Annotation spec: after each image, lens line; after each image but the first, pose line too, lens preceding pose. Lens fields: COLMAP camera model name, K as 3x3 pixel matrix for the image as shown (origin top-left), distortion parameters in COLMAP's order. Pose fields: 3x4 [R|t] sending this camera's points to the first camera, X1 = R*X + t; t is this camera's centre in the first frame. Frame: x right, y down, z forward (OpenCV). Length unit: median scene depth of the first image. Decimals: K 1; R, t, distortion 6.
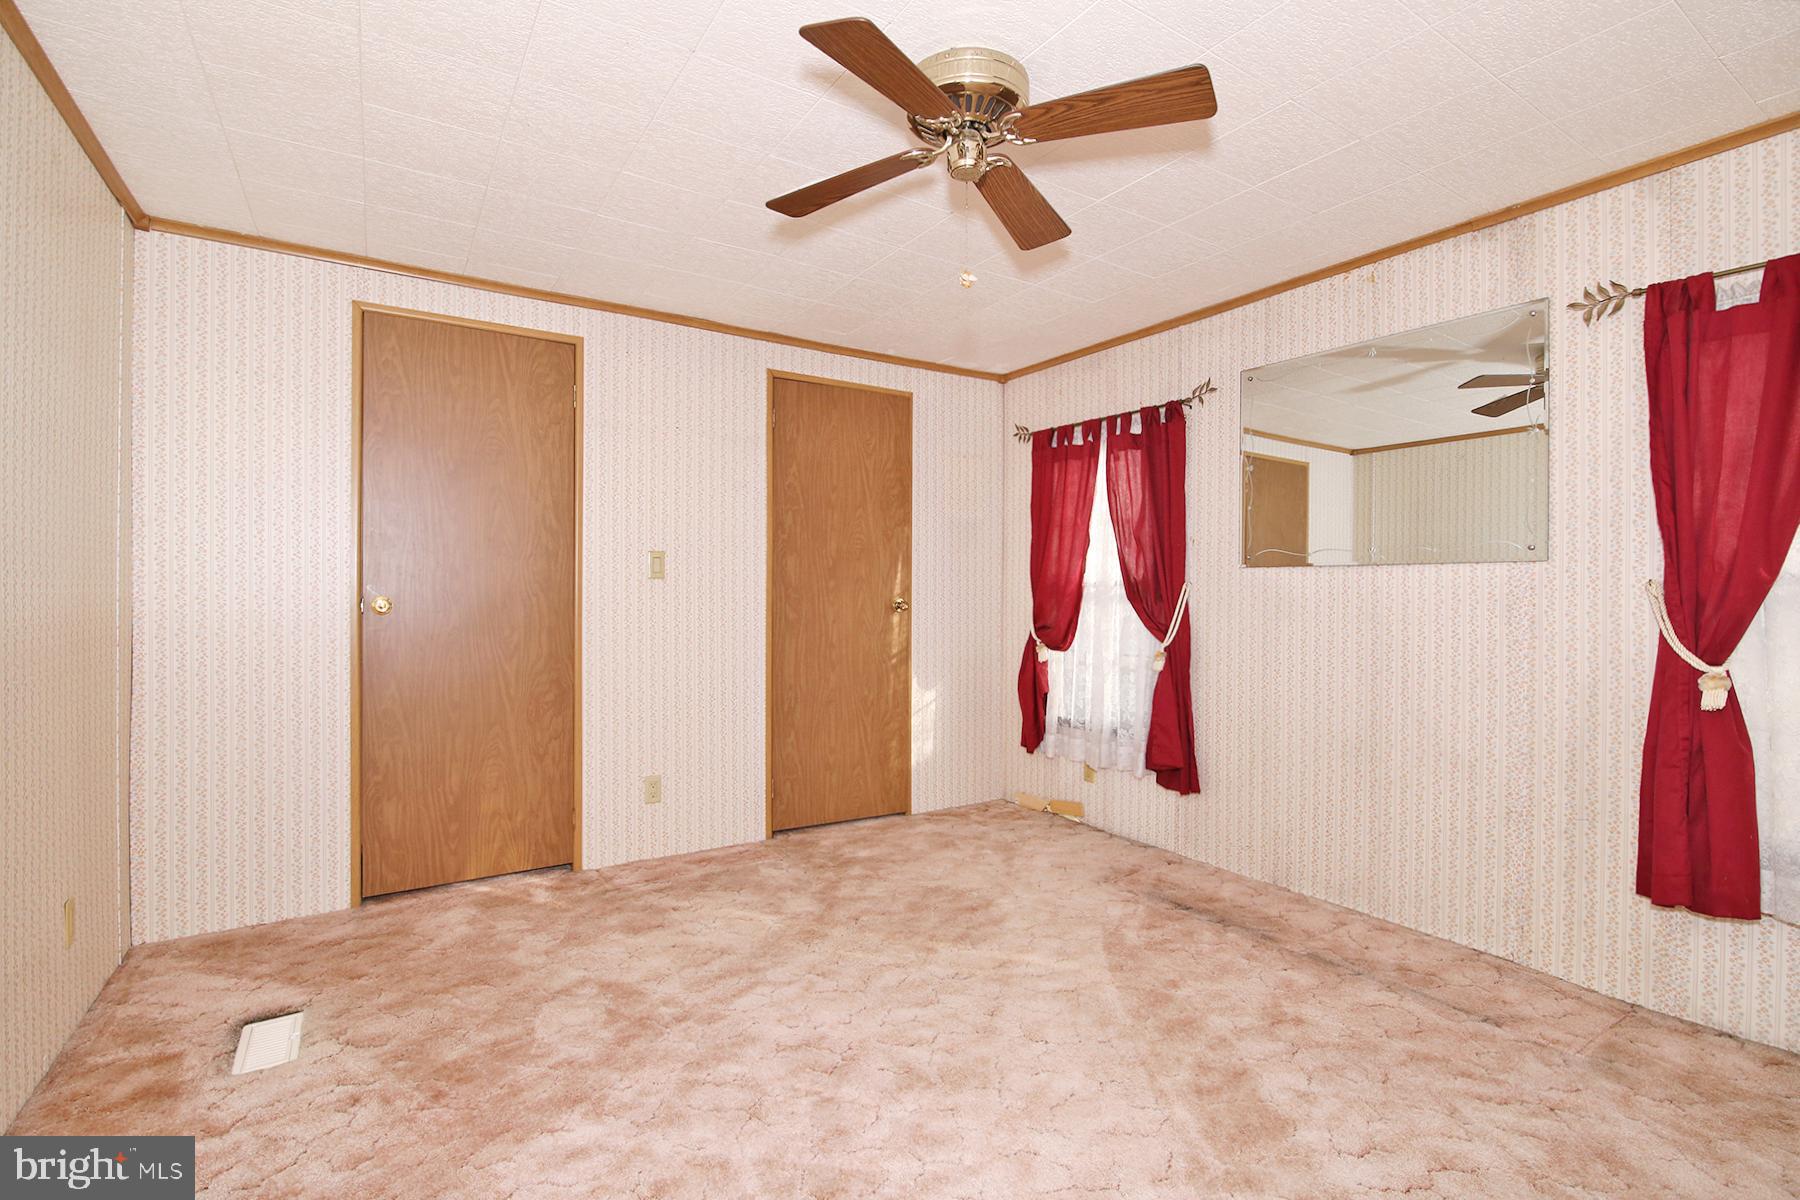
lens RADIAL K [[851.6, 0, 855.7], [0, 851.6, 605.7], [0, 0, 1]] dist [-0.000276, 0.000216]
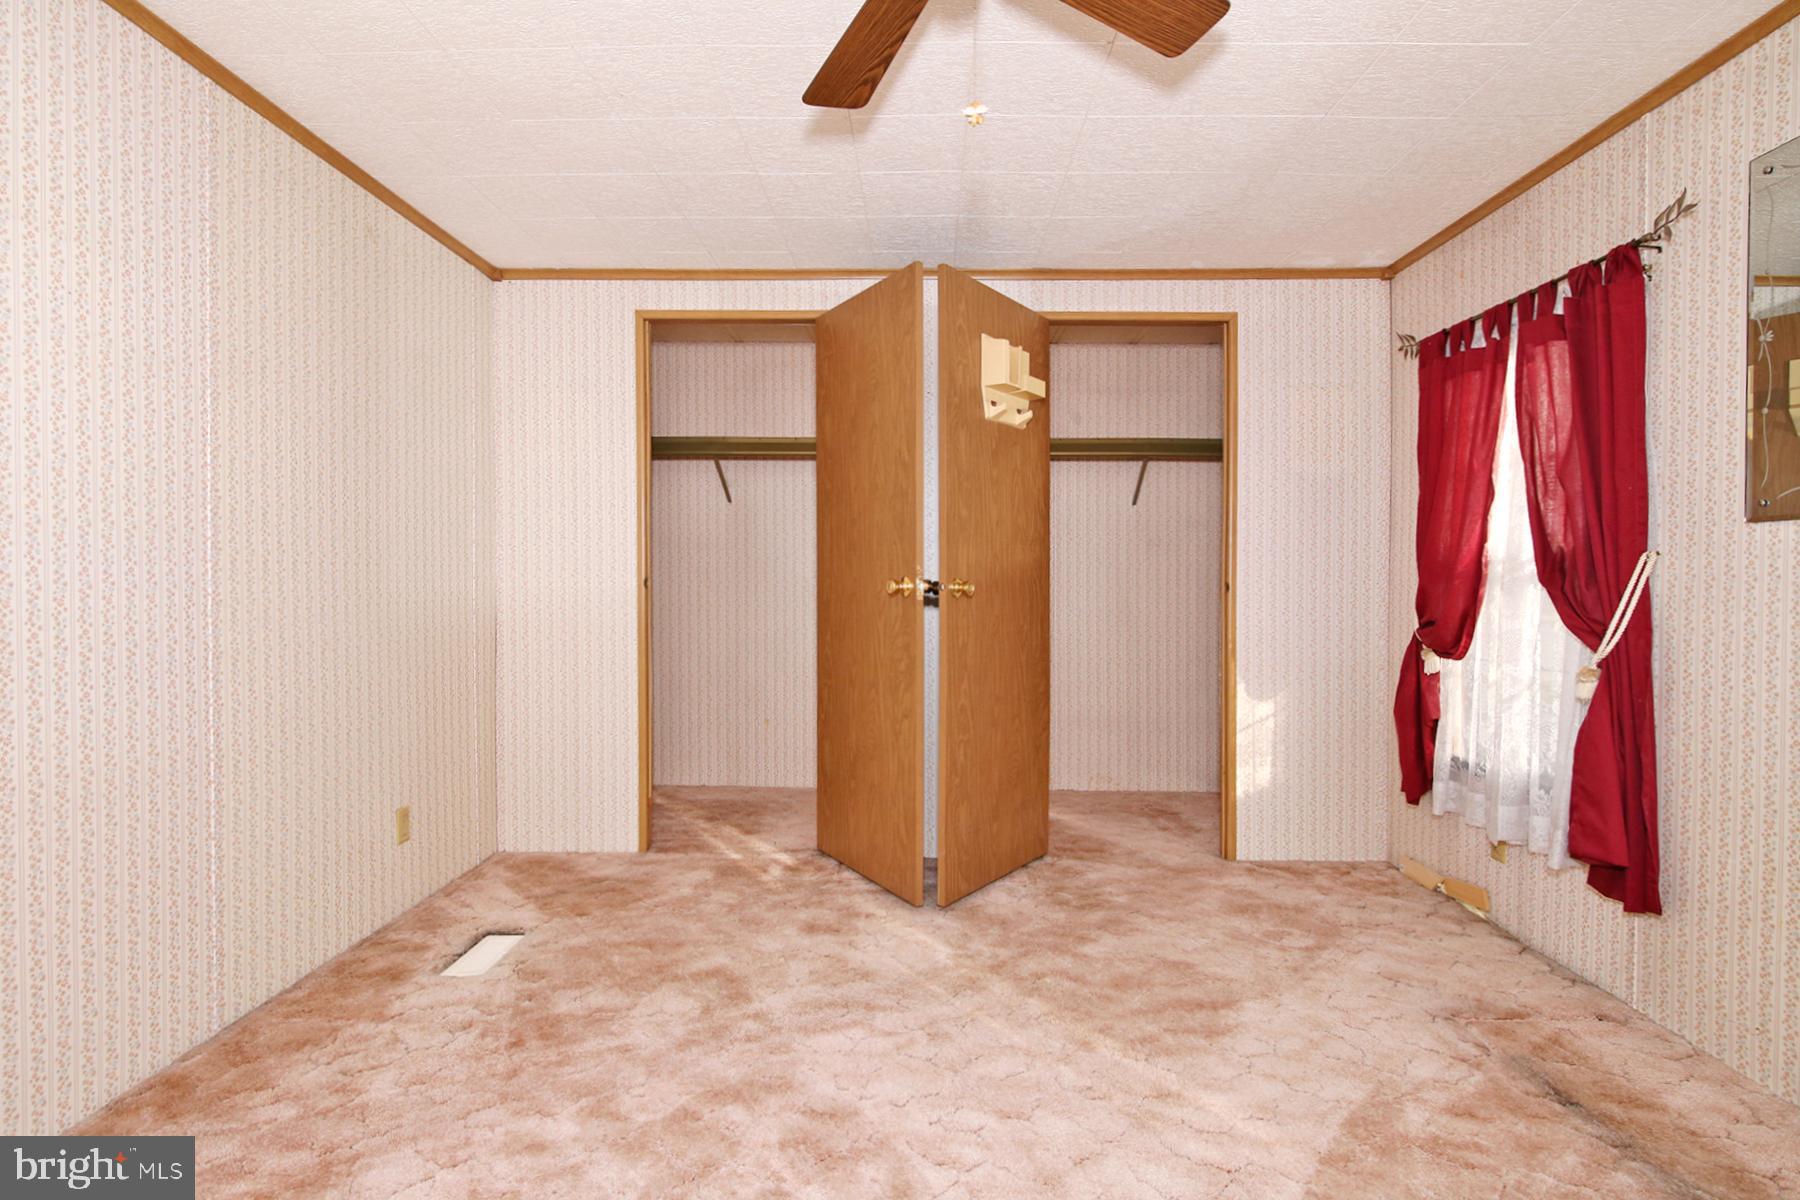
lens RADIAL K [[851.6, 0, 895.9], [0, 851.6, 606.2], [0, 0, 1]] dist [-0.000276, 0.000216]
pose [[0.836428, 0.017688, -0.547791, 0.281565], [-0.011883, 0.999829, 0.014140, 0.007912], [0.547948, -0.005317, 0.836496, 0.226306]]
